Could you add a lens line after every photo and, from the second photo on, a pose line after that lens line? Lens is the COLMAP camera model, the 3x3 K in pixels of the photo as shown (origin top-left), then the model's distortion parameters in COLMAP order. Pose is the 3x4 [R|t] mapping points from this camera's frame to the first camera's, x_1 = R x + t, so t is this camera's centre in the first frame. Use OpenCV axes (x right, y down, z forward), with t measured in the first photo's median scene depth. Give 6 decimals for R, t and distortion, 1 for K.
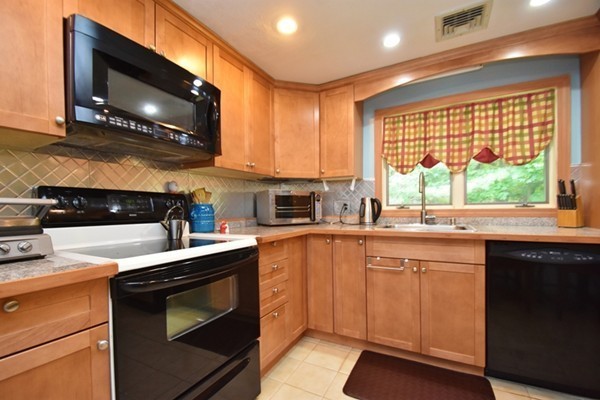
lens RADIAL K [[264.3, 0, 295.5], [0, 264.3, 213.9], [0, 0, 1]] dist [-0.001495, -0.000402]
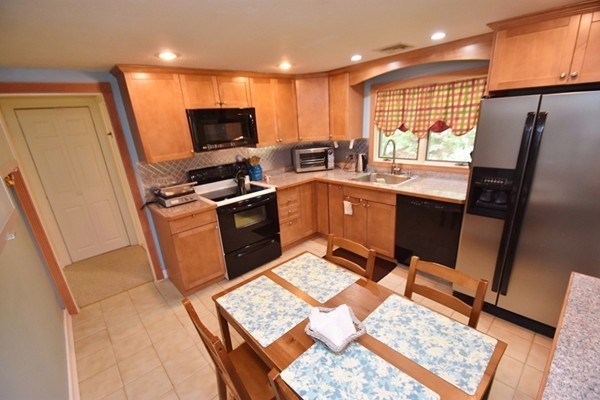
lens RADIAL K [[264.3, 0, 295.5], [0, 264.3, 213.9], [0, 0, 1]] dist [-0.001495, -0.000402]
pose [[0.941317, 0.064335, -0.331337, 0.503848], [0.047873, 0.946293, 0.319747, -0.265723], [0.334112, -0.316845, 0.887681, -0.608929]]
